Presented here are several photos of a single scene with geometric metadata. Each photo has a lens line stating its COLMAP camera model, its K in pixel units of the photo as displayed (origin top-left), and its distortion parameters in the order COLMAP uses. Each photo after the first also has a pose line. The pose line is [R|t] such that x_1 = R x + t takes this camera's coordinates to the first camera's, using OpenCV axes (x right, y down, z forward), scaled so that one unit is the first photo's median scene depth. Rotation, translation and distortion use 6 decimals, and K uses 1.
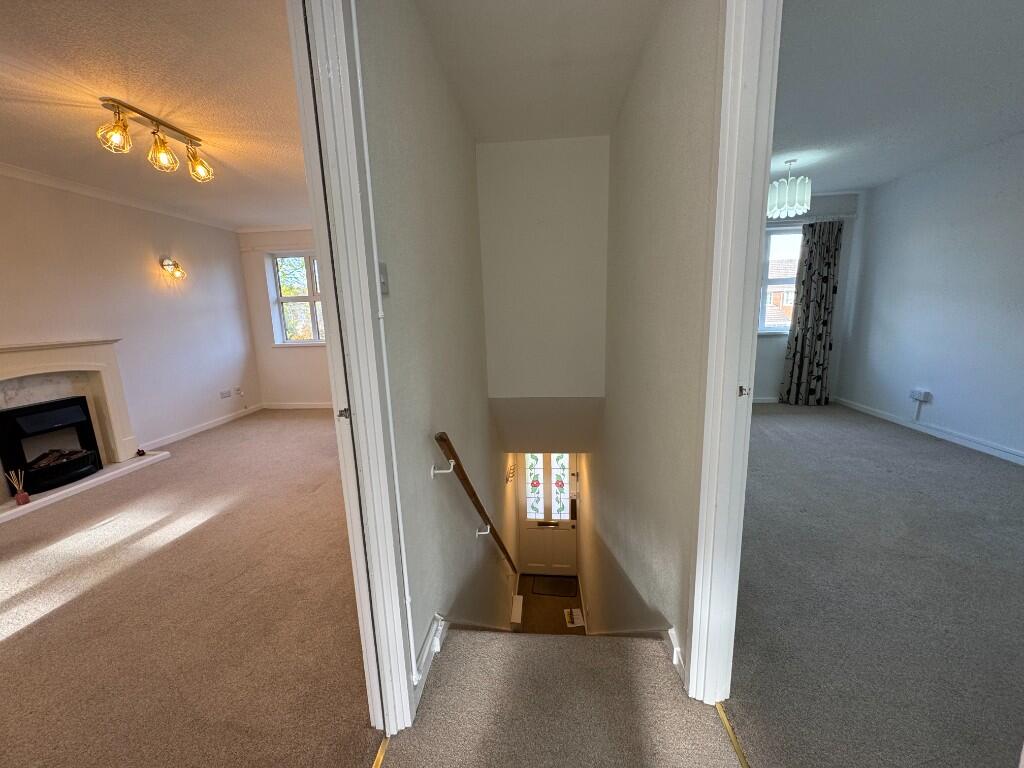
lens RADIAL K [[408.3, 0, 513.8], [0, 408.3, 383.3], [0, 0, 1]] dist [0.000584, -0.000049]
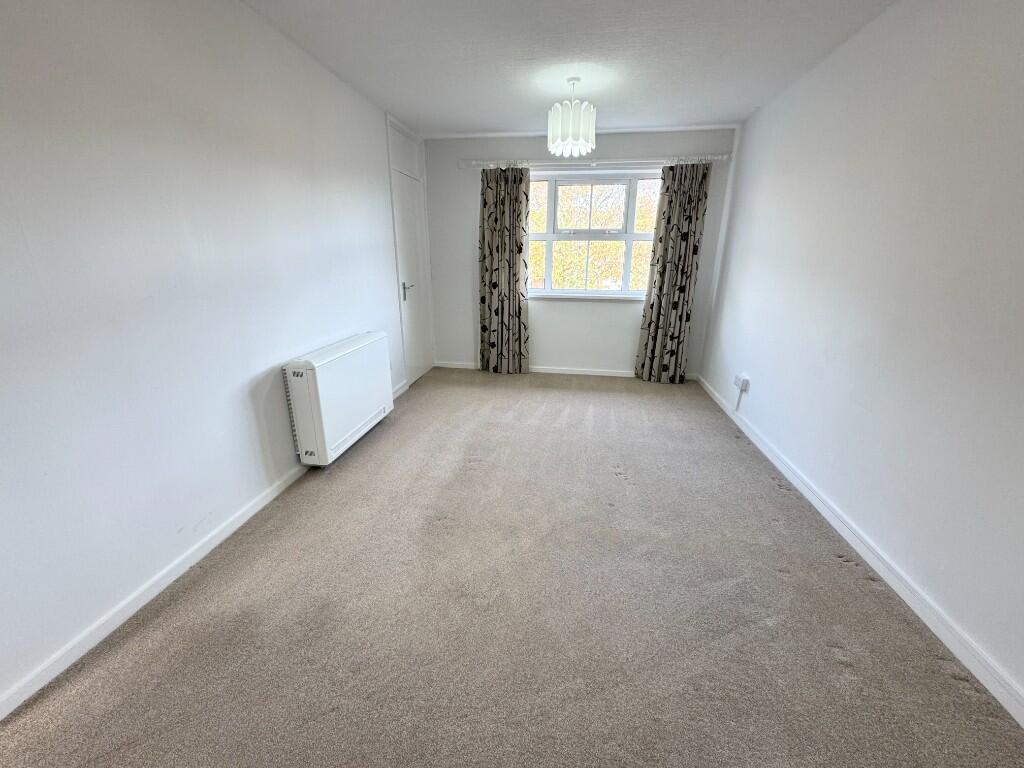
lens RADIAL K [[408.3, 0, 510.2], [0, 408.3, 382.7], [0, 0, 1]] dist [0.000584, -0.000049]
pose [[0.997263, 0.056535, -0.047658, 0.450496], [-0.050128, 0.990724, 0.126307, -0.043102], [0.054357, -0.123572, 0.990846, 0.105481]]
